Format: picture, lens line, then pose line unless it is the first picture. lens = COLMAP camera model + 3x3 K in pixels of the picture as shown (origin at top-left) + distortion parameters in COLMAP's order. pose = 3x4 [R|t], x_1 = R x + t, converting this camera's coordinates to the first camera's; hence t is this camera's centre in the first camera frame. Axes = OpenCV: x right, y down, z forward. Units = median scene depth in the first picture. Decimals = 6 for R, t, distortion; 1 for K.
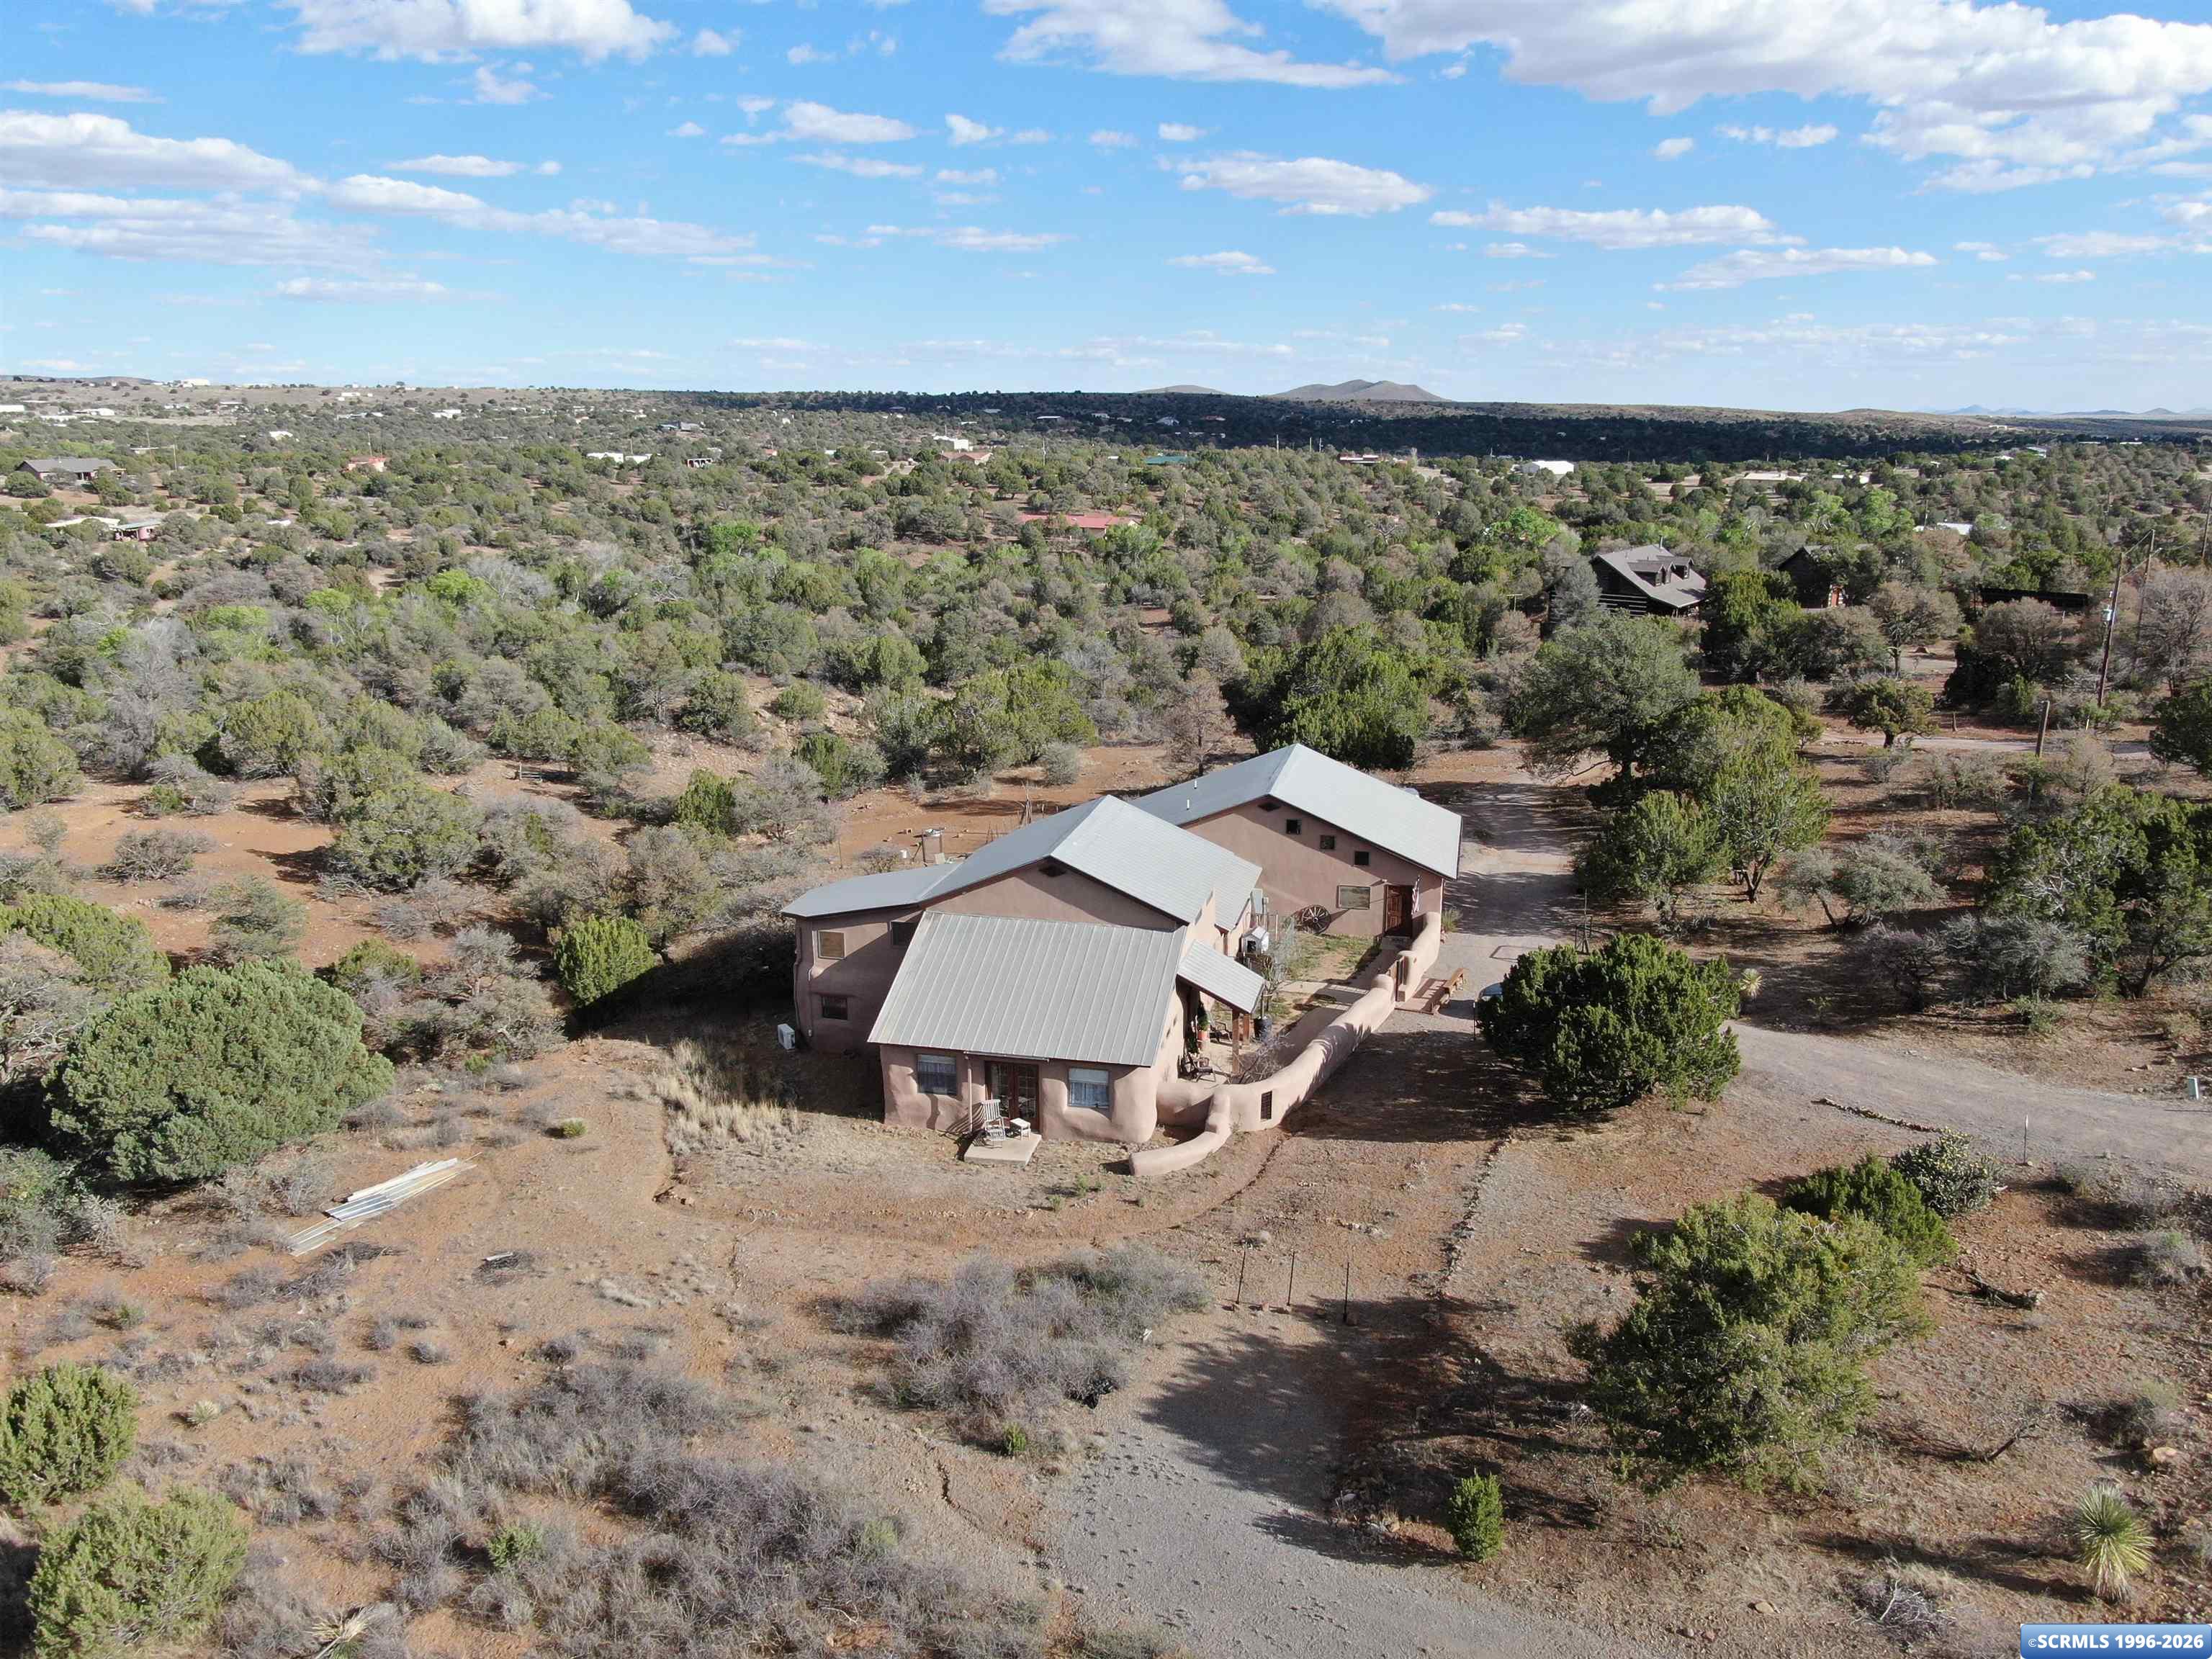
lens RADIAL K [[1651.0, 0, 1095.0], [0, 1651.0, 803.9], [0, 0, 1]] dist [-0.020317, 0.001125]
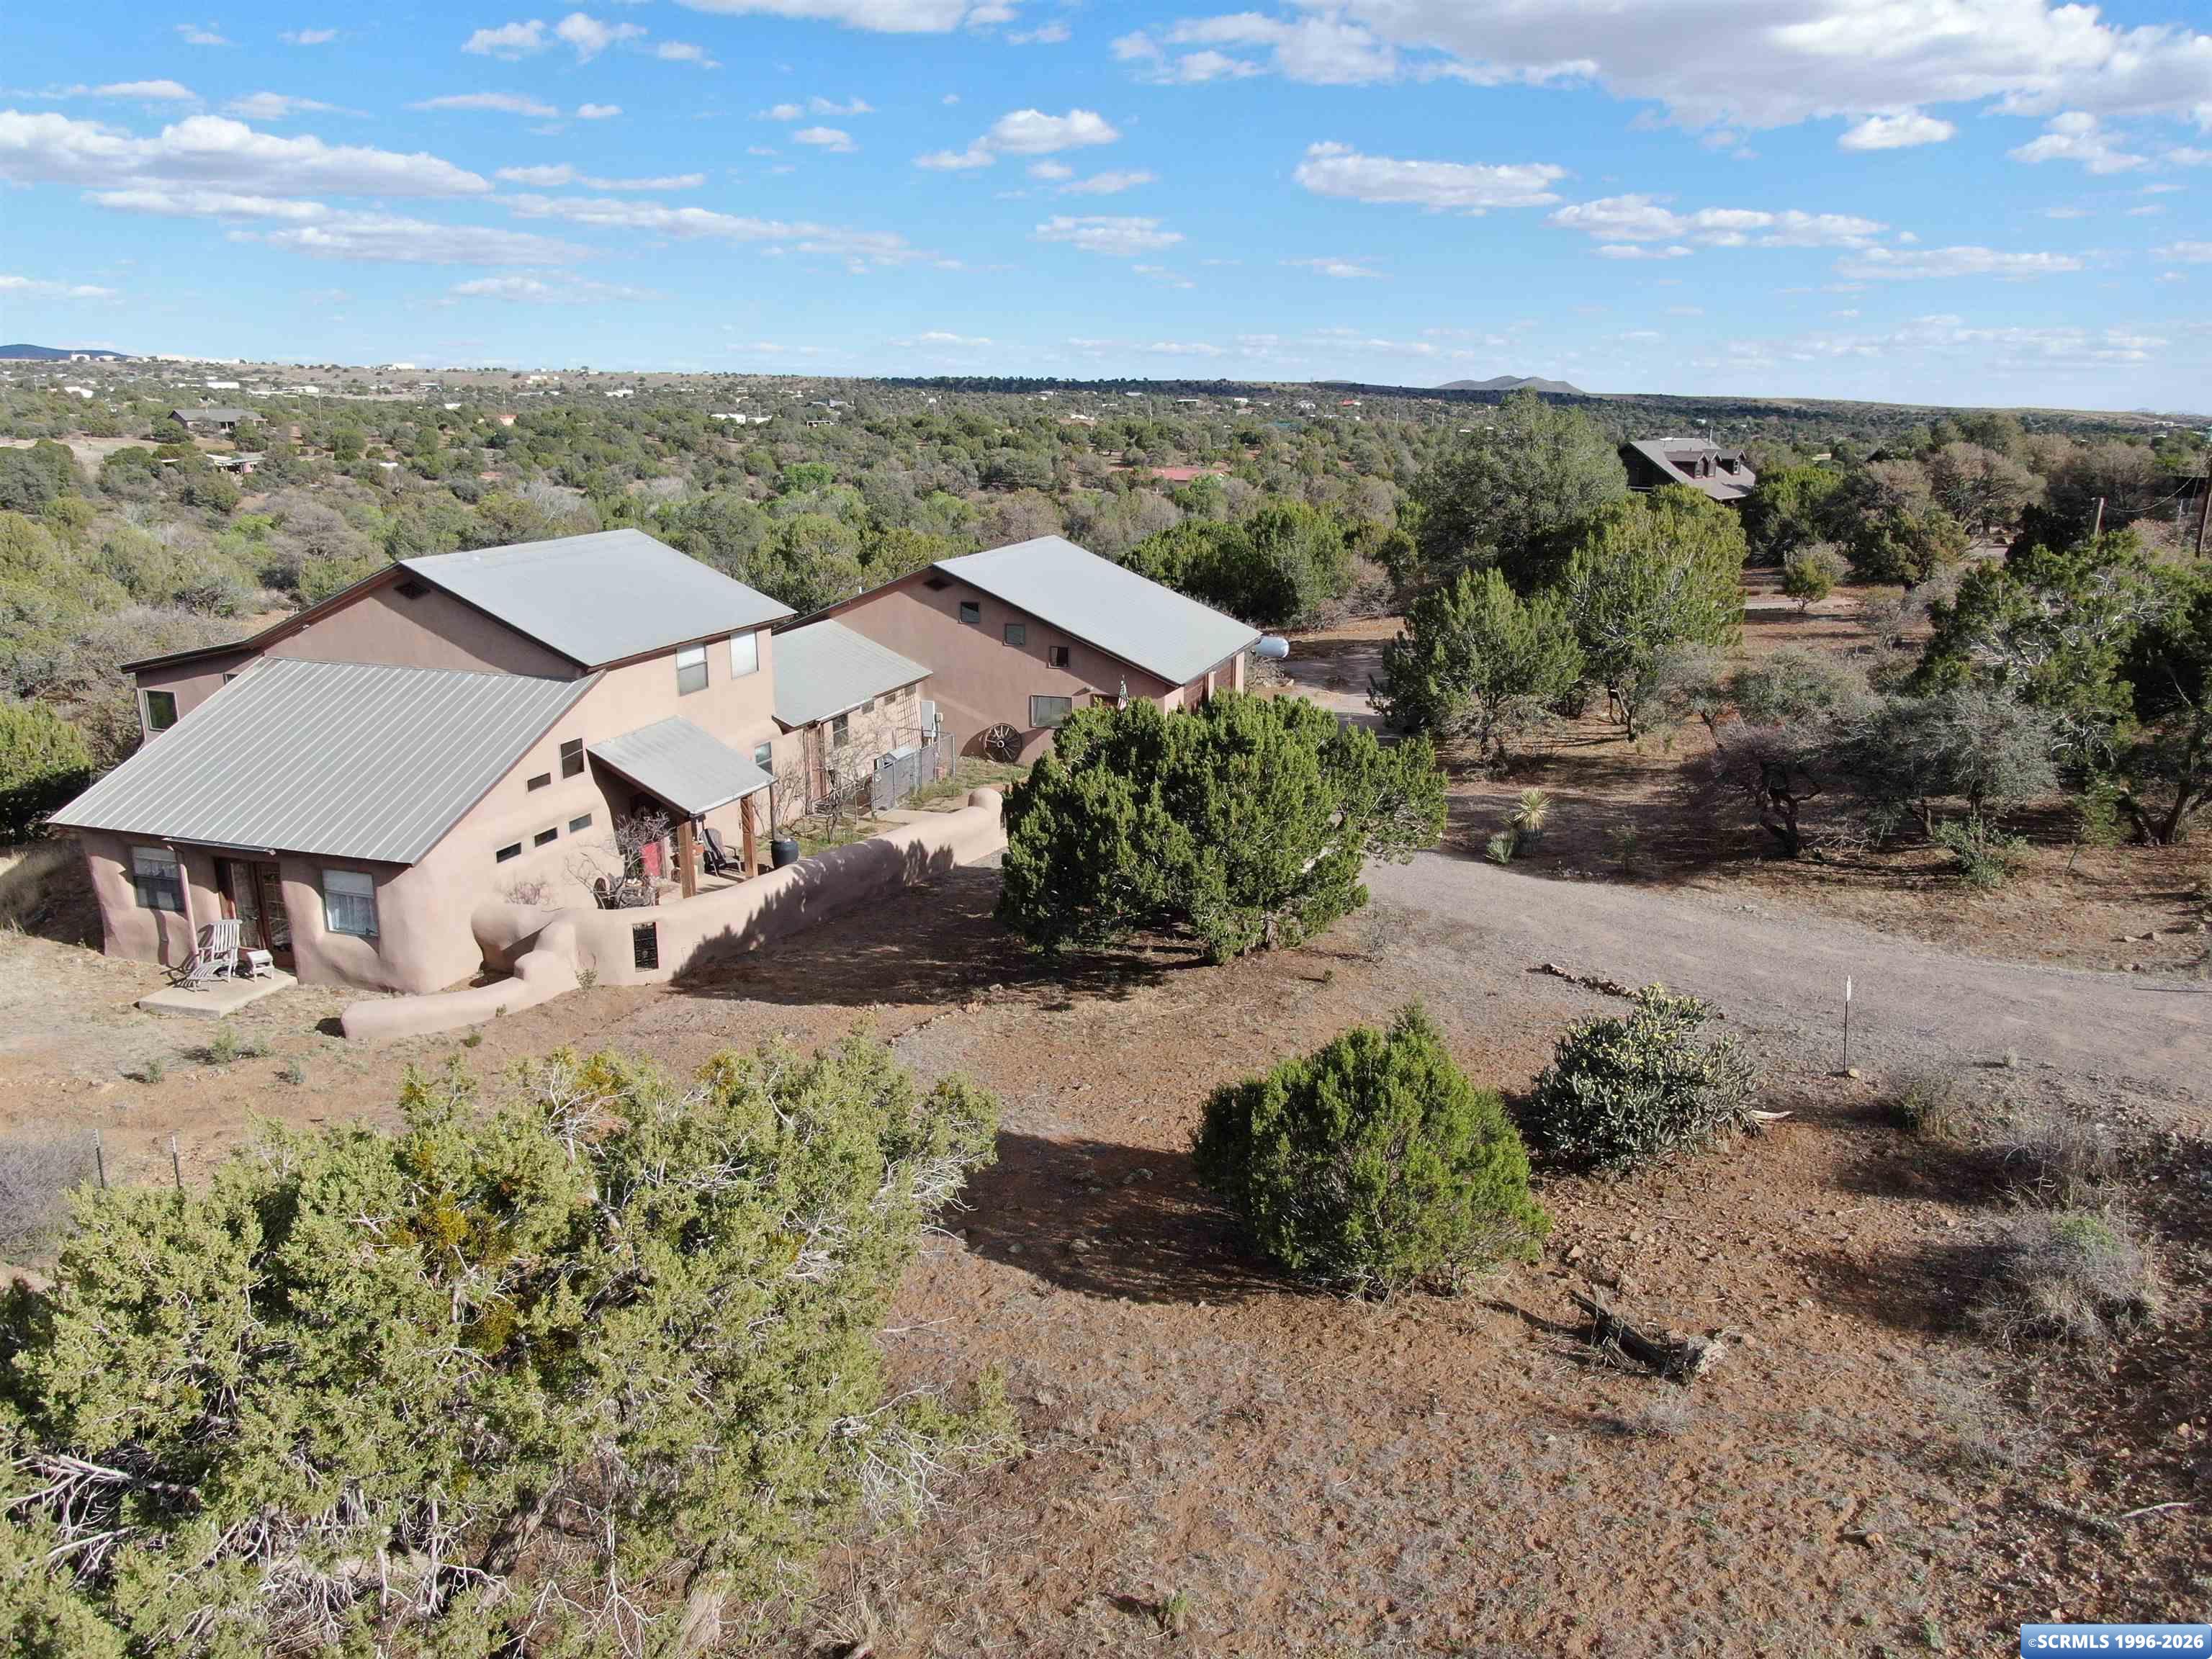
lens RADIAL K [[1572.0, 0, 1095.9], [0, 1572.0, 825.3], [0, 0, 1]] dist [-0.022470, 0.007308]
pose [[0.995407, 0.030193, -0.090848, 0.240534], [-0.027763, 0.999225, 0.027903, 0.086385], [0.091620, -0.025253, 0.995474, 0.317619]]
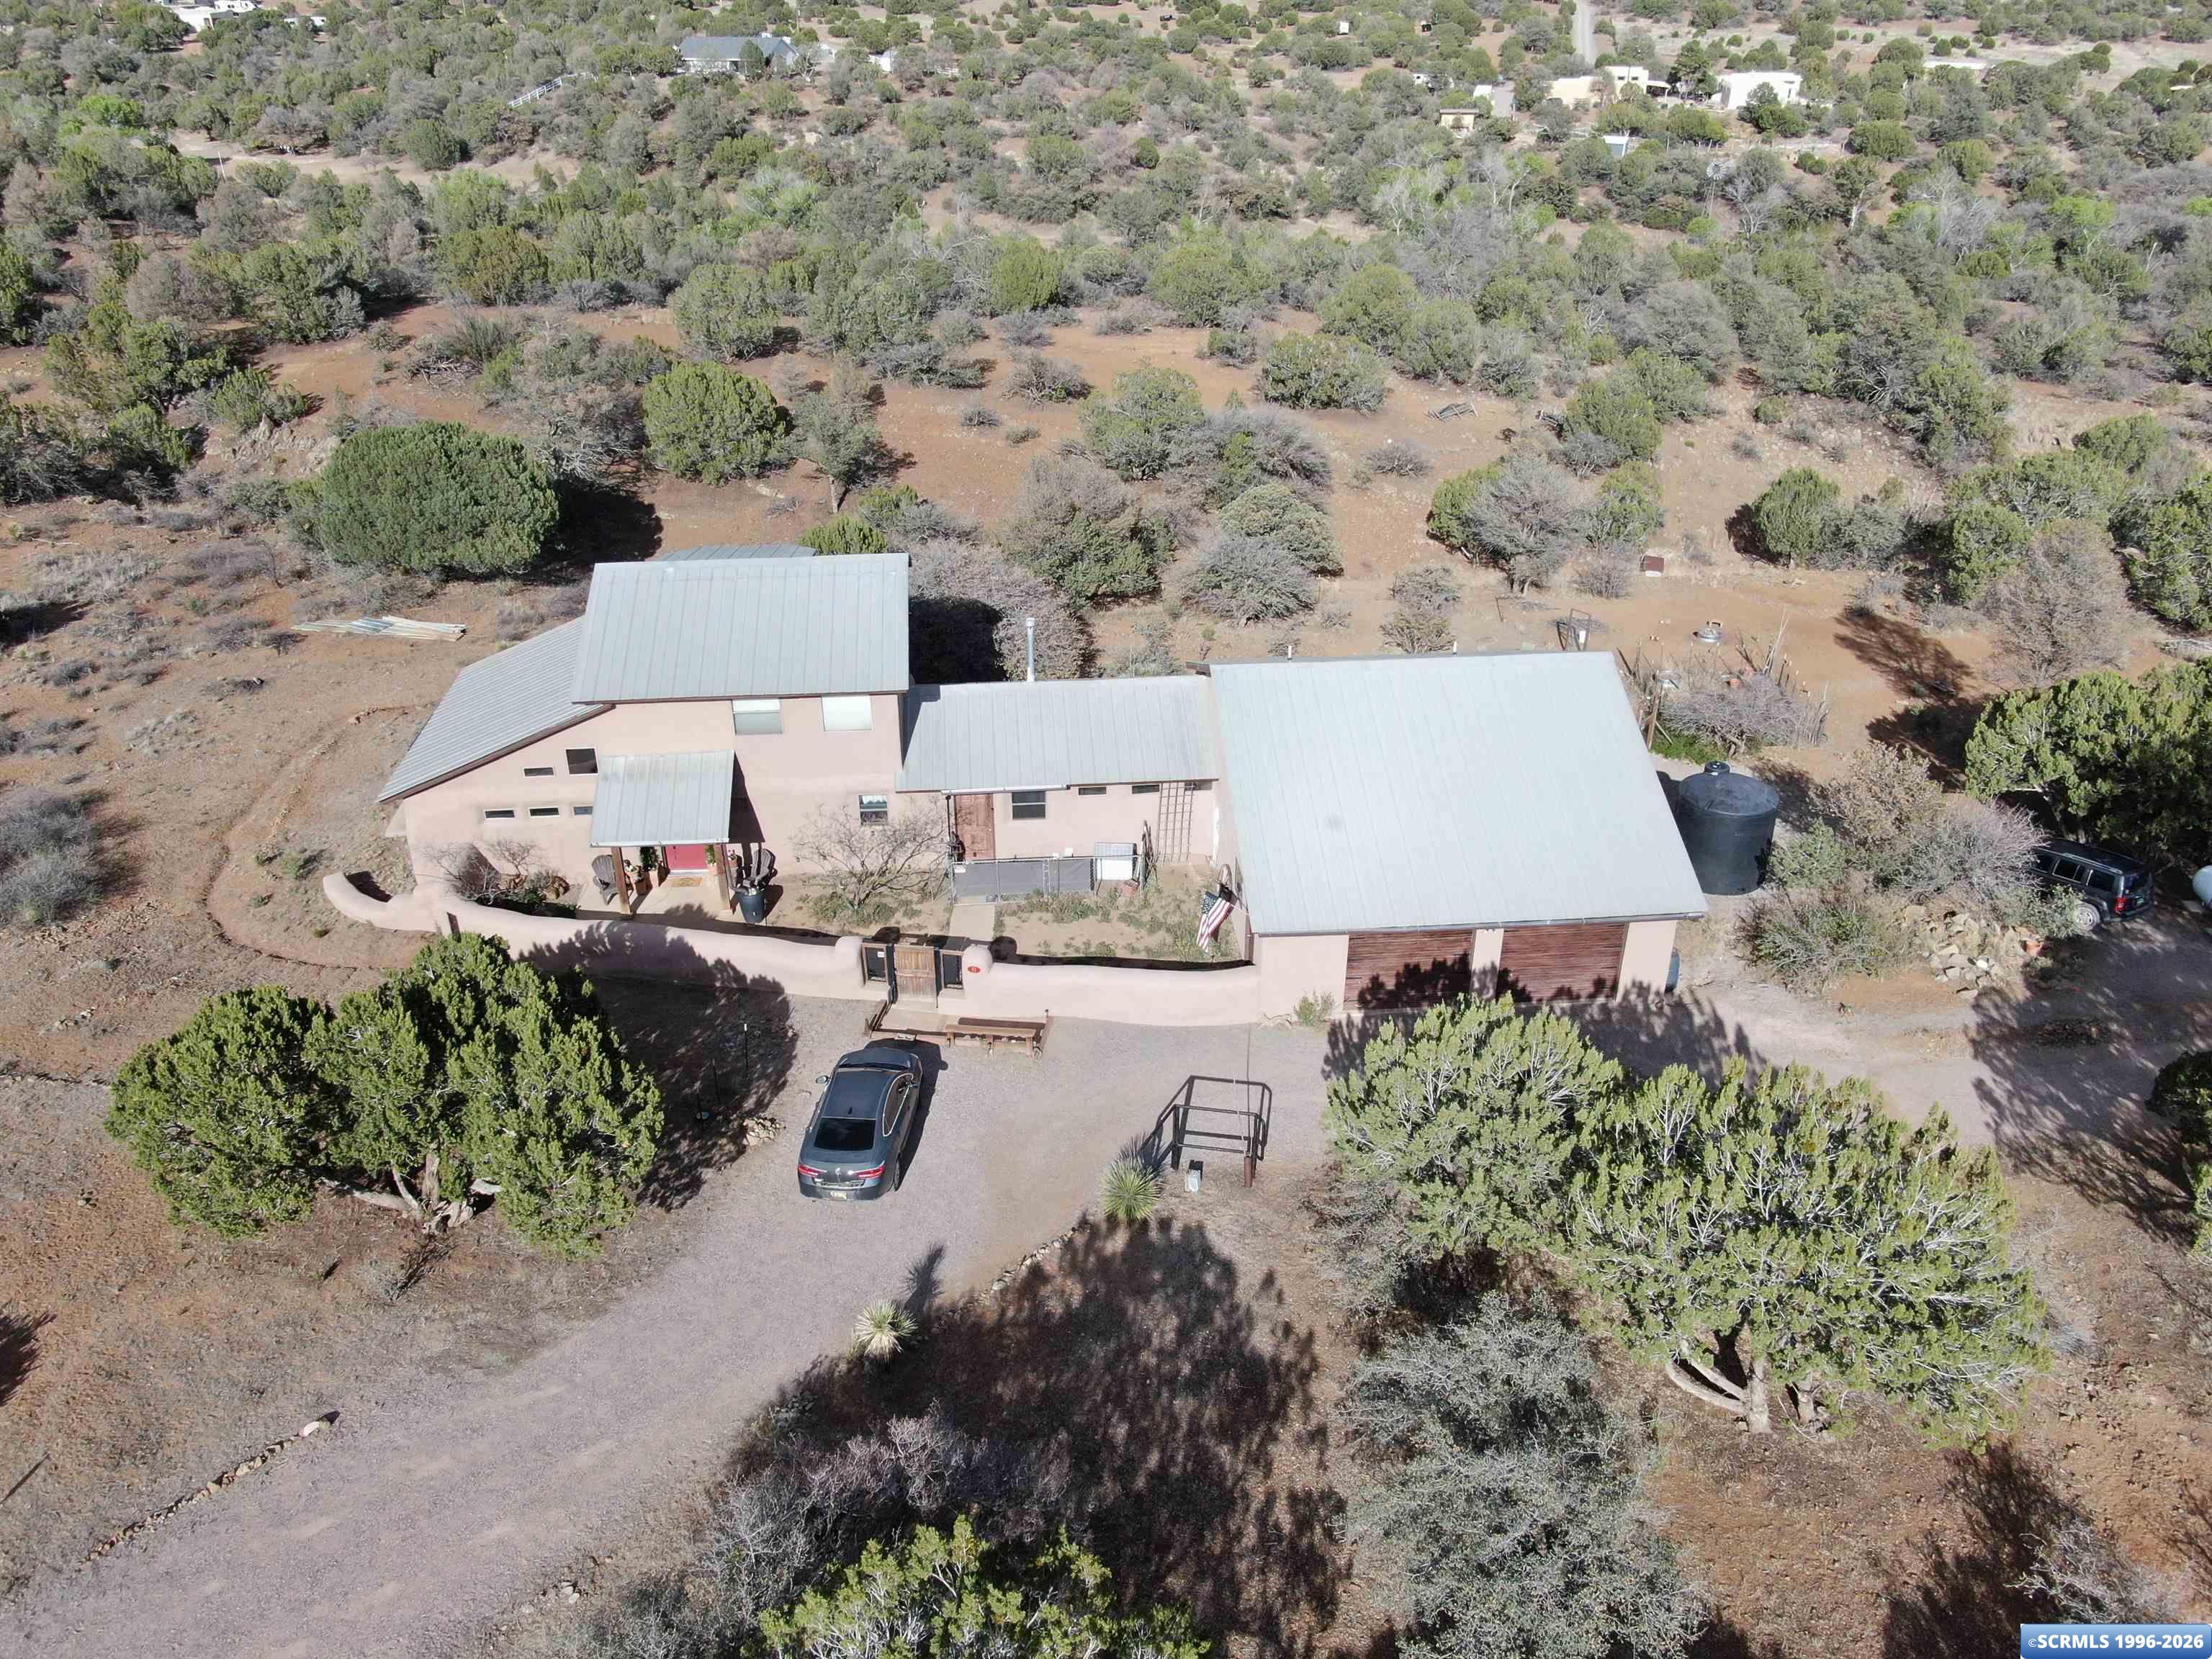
lens RADIAL K [[1651.0, 0, 1095.0], [0, 1651.0, 803.9], [0, 0, 1]] dist [-0.020317, 0.001125]
pose [[0.291679, 0.448865, -0.844656, 0.632450], [-0.224224, 0.890535, 0.395816, -0.194670], [0.929864, 0.073941, 0.360397, 0.737433]]
